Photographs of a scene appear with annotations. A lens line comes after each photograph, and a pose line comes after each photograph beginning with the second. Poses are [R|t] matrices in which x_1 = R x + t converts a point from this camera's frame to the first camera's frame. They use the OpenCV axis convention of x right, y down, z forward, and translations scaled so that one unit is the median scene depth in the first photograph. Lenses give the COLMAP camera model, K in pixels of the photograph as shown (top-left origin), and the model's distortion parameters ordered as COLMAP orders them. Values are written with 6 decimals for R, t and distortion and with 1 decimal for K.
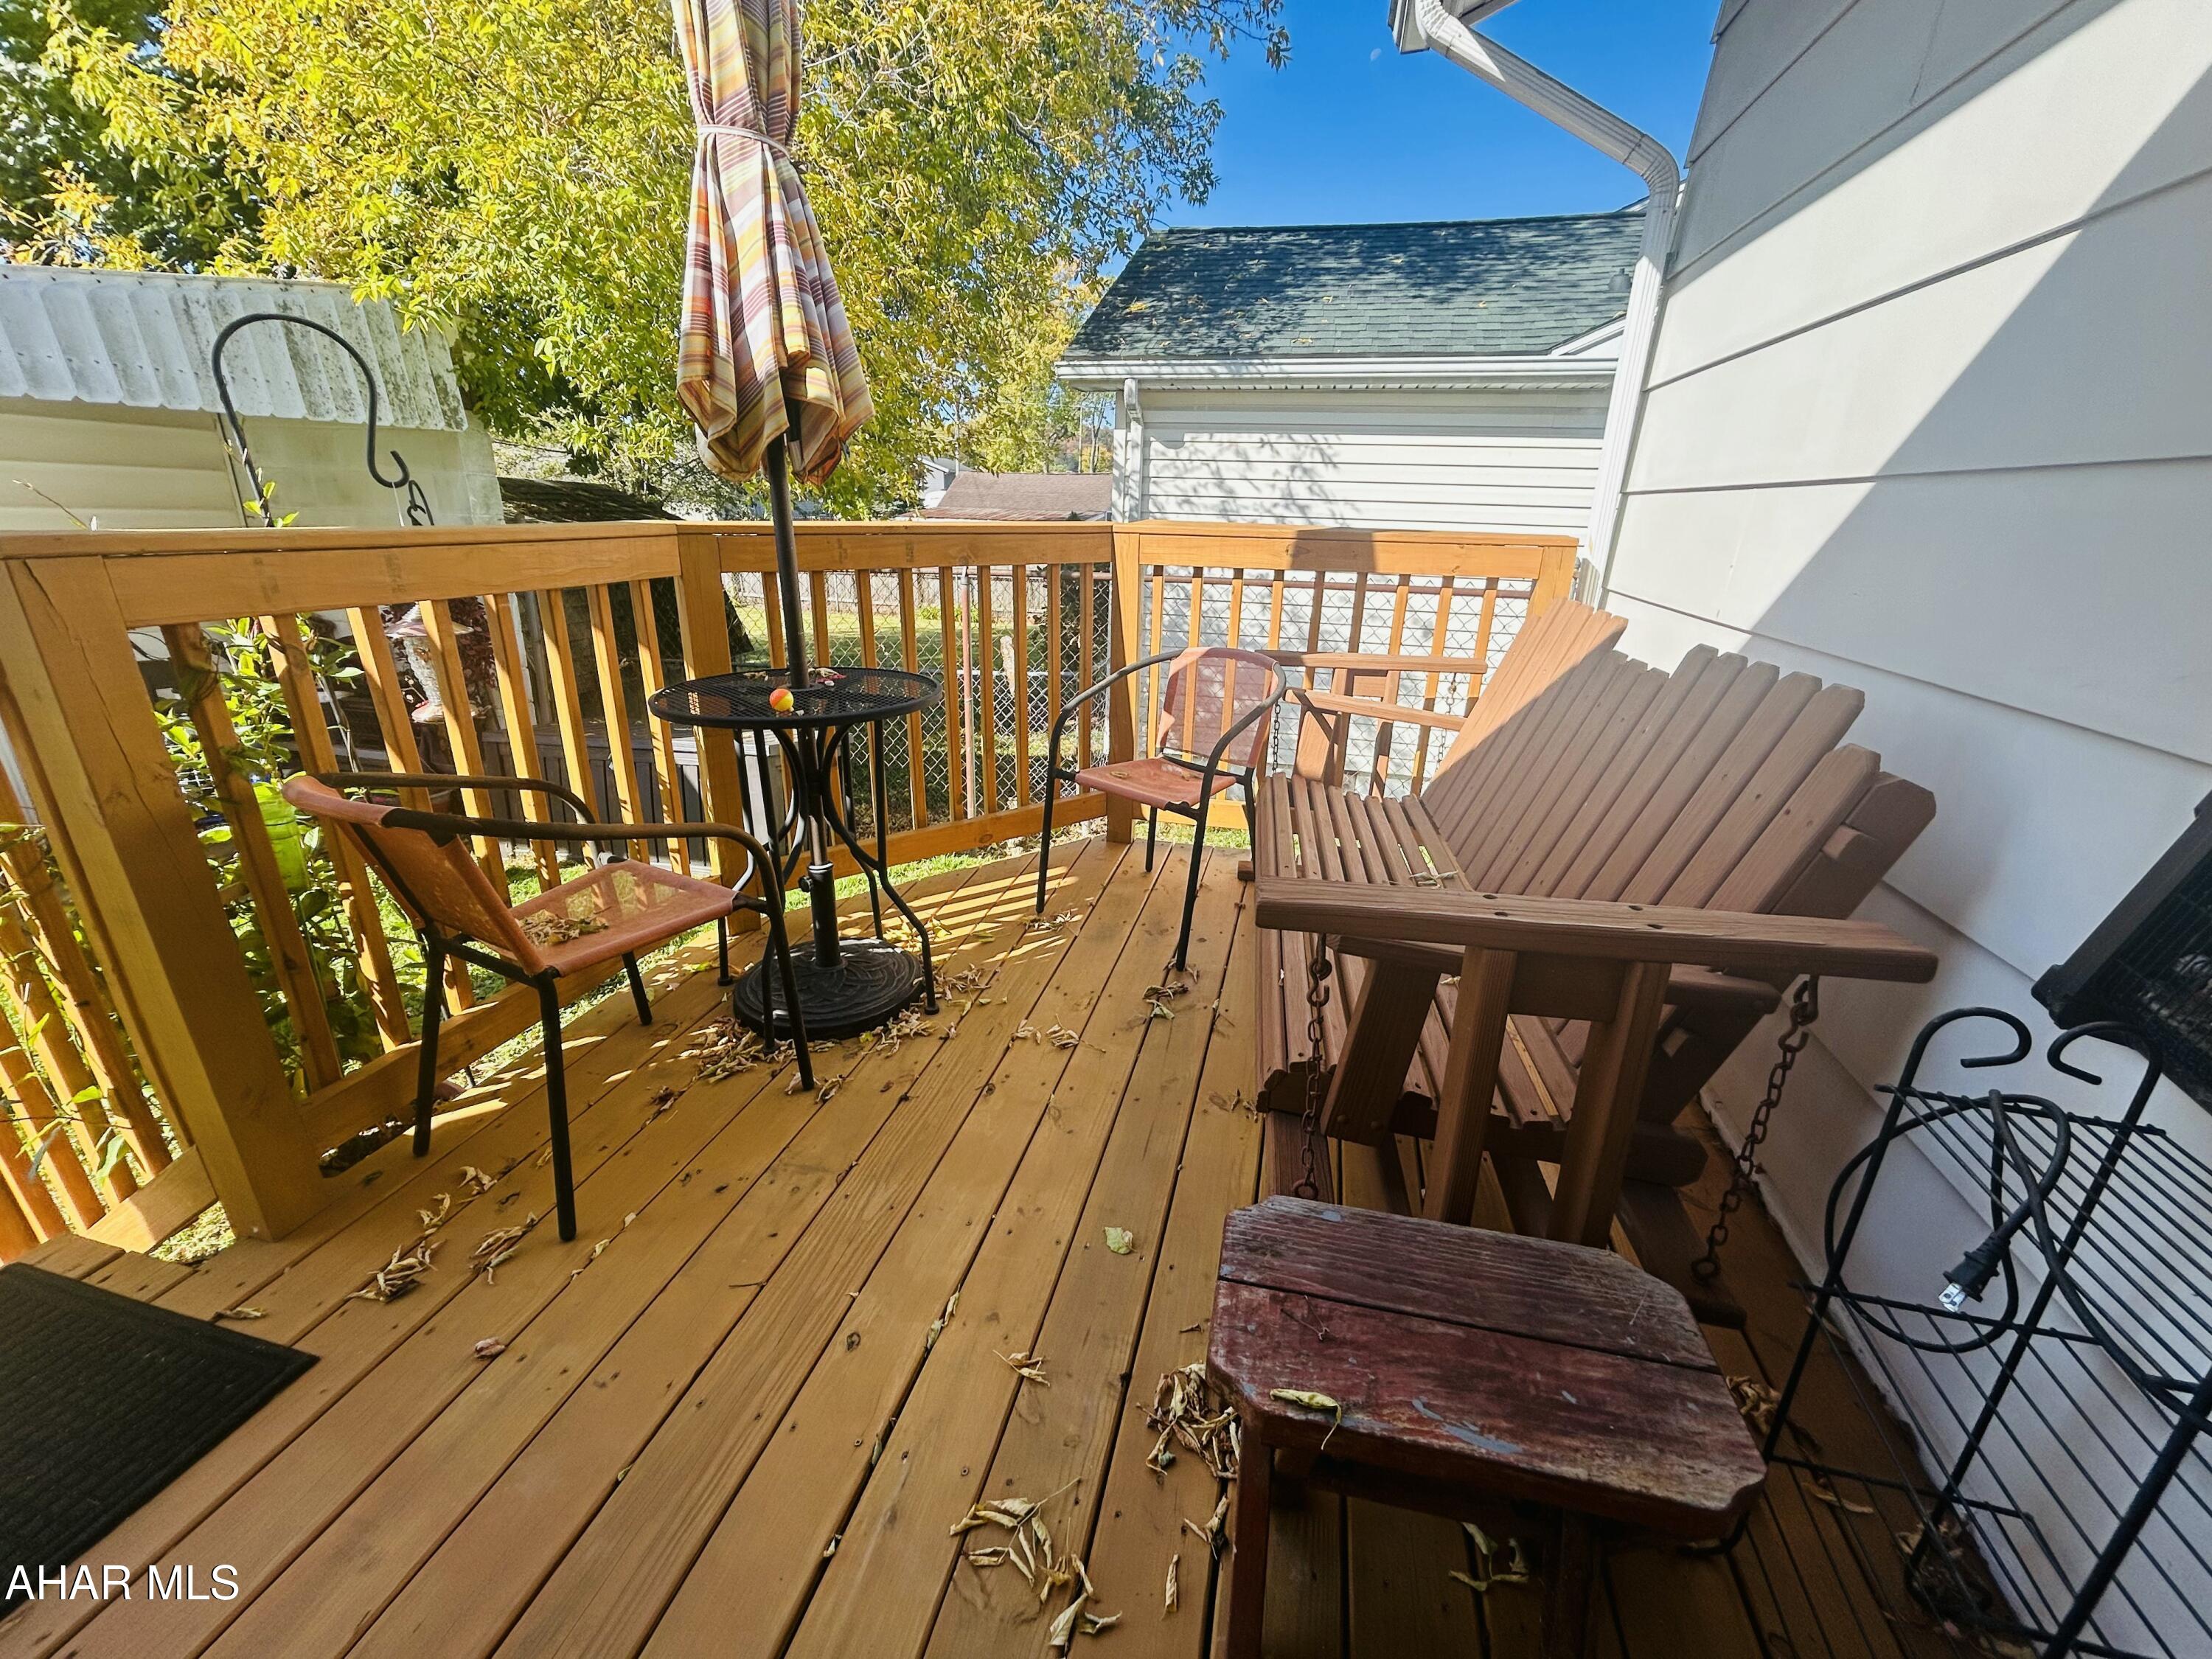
lens RADIAL K [[905.6, 0, 1106.0], [0, 905.6, 829.5], [0, 0, 1]] dist [-0.000331, -0.000378]
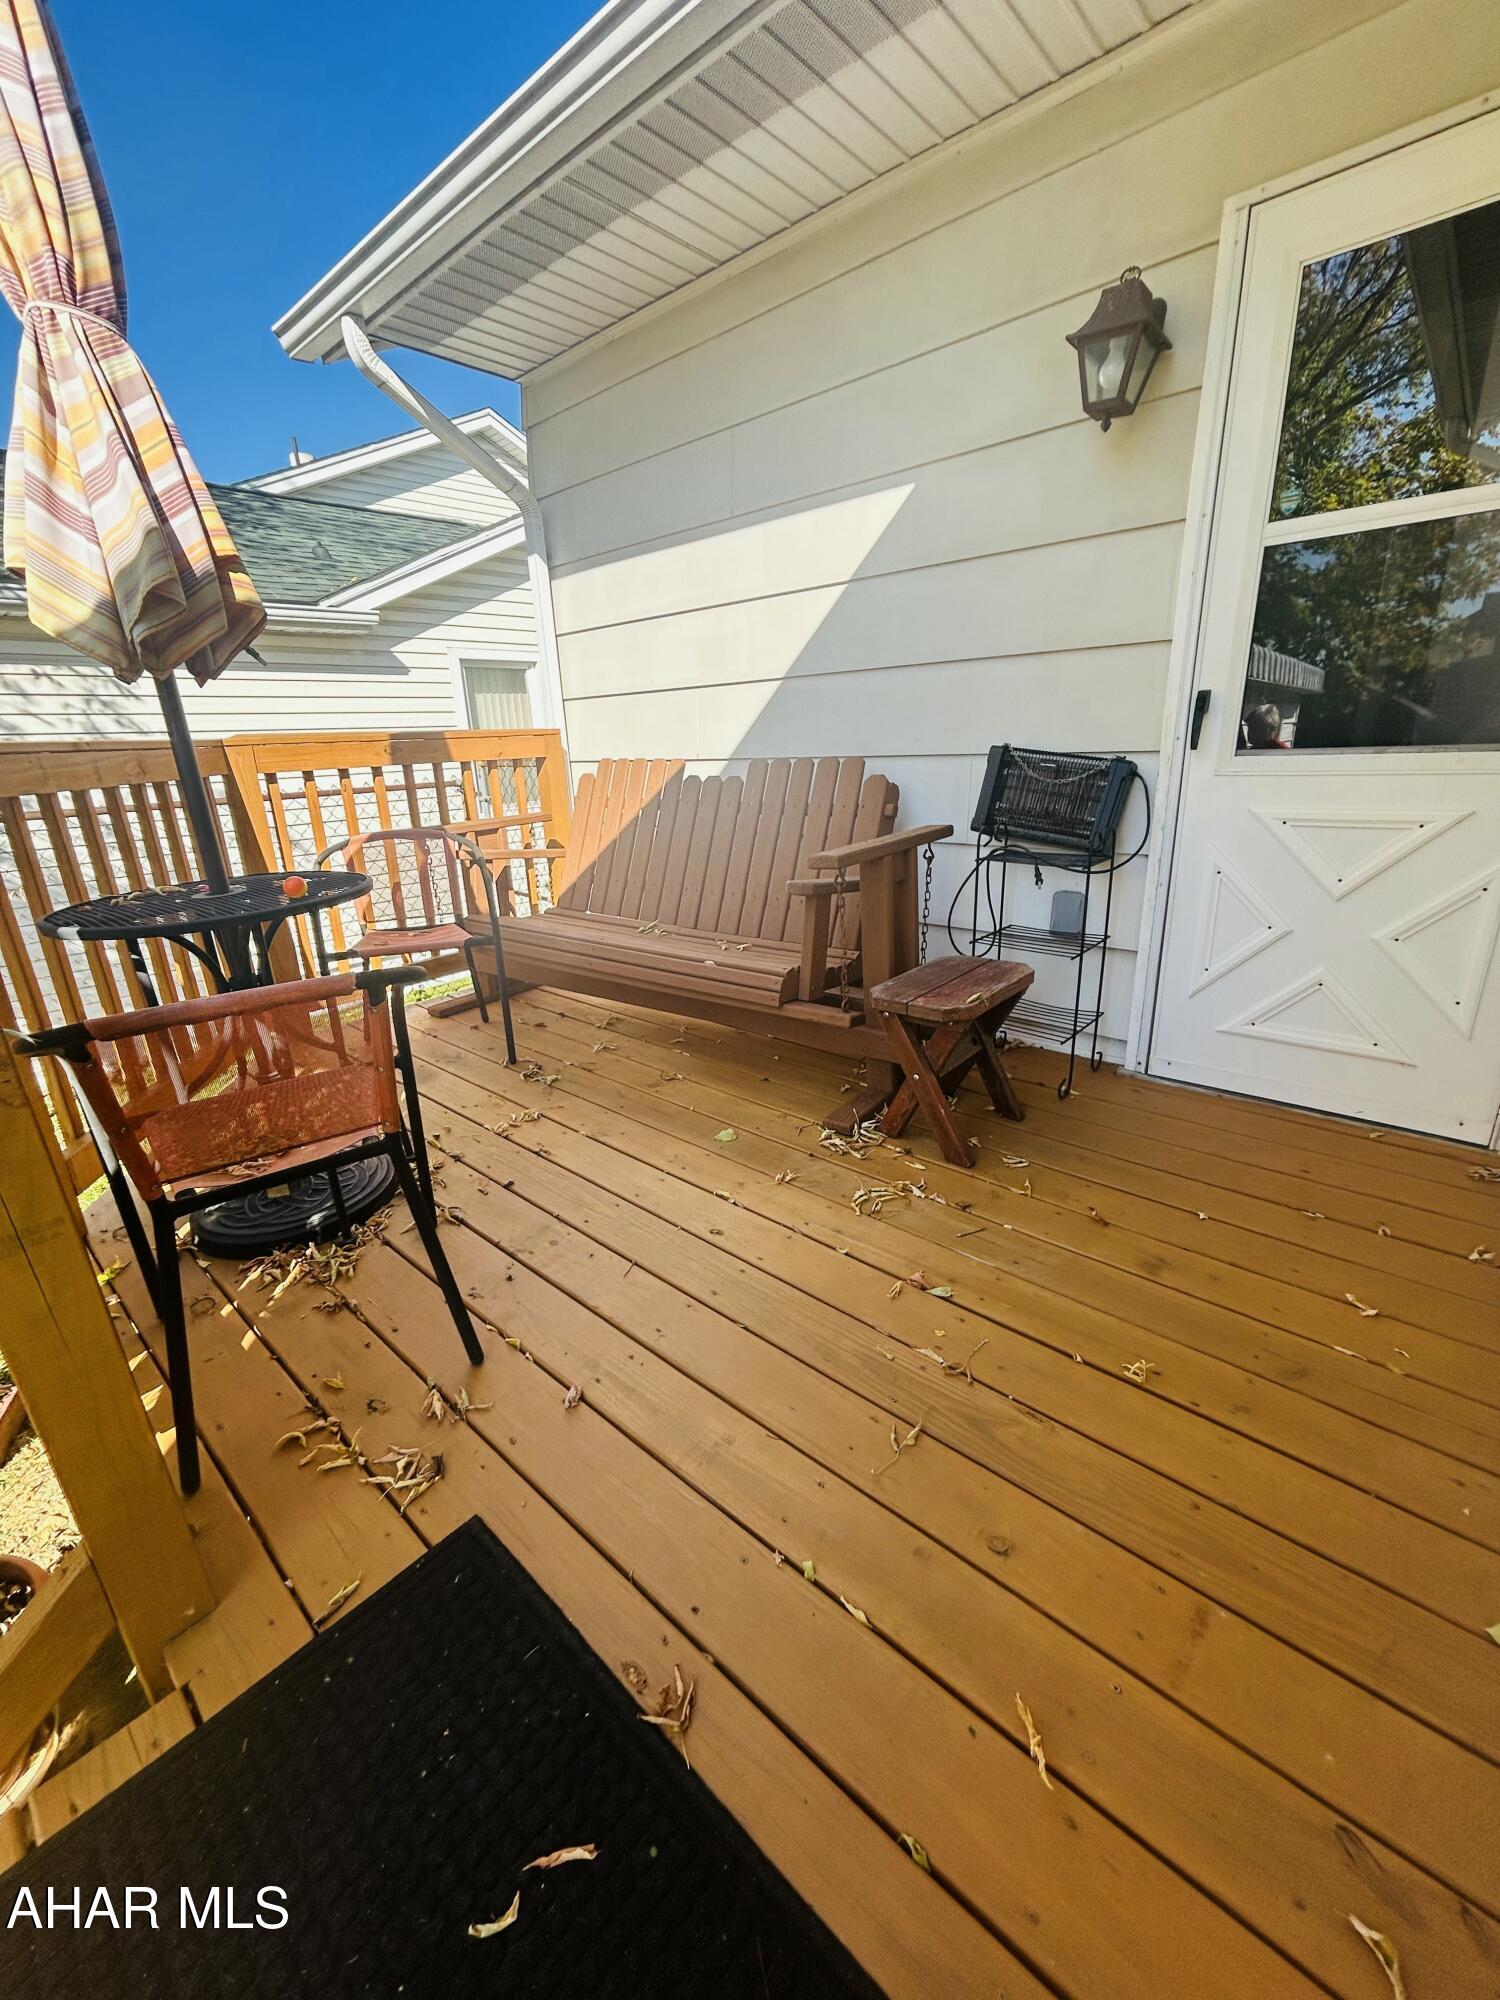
lens RADIAL K [[818.8, 0, 750.0], [0, 818.8, 1000.0], [0, 0, 1]] dist [-0.000331, -0.000378]
pose [[0.475162, -0.312351, 0.822592, -0.409165], [0.346168, 0.925844, 0.151597, 0.006680], [-0.808943, 0.212721, 0.548051, 0.040955]]
